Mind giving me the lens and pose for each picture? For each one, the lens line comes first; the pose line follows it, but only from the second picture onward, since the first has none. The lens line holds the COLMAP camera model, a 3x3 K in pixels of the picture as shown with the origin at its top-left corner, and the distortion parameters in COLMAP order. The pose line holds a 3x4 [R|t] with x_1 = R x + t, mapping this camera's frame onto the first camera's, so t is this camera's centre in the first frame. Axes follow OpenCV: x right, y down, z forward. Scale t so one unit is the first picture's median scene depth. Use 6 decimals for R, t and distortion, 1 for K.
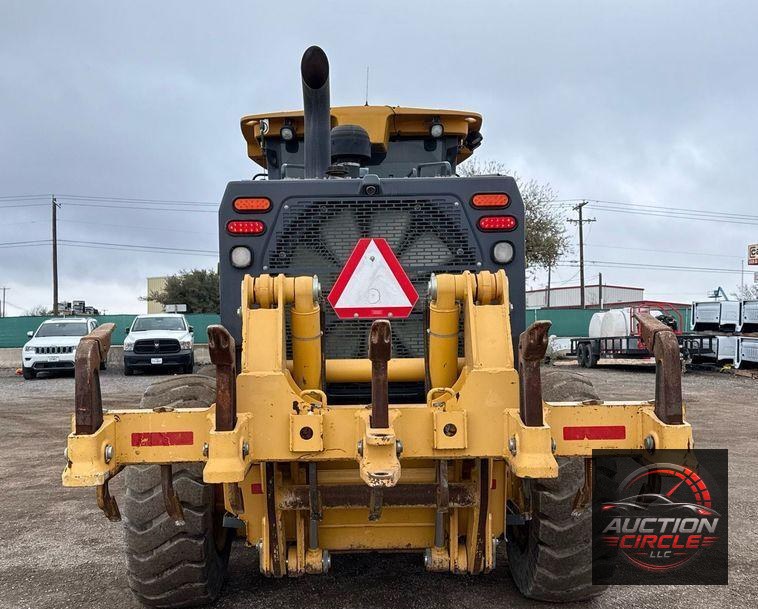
lens RADIAL K [[839.8, 0, 381.1], [0, 839.8, 303.6], [0, 0, 1]] dist [0.114909, 0.000000]
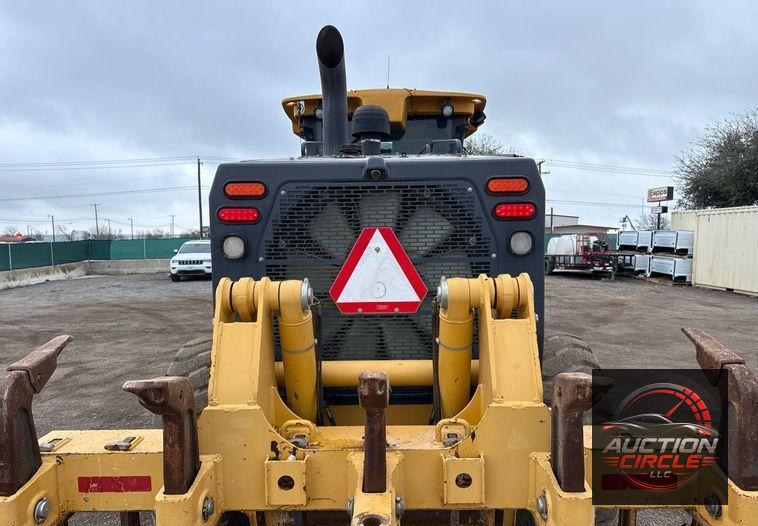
lens RADIAL K [[534.7, 0, 398.5], [0, 534.7, 265.0], [0, 0, 1]] dist [0.062314, -0.039987]
pose [[0.999777, 0.004200, -0.020708, 0.024866], [-0.002679, 0.997331, 0.072959, -0.079394], [0.020959, -0.072887, 0.997120, 0.418334]]
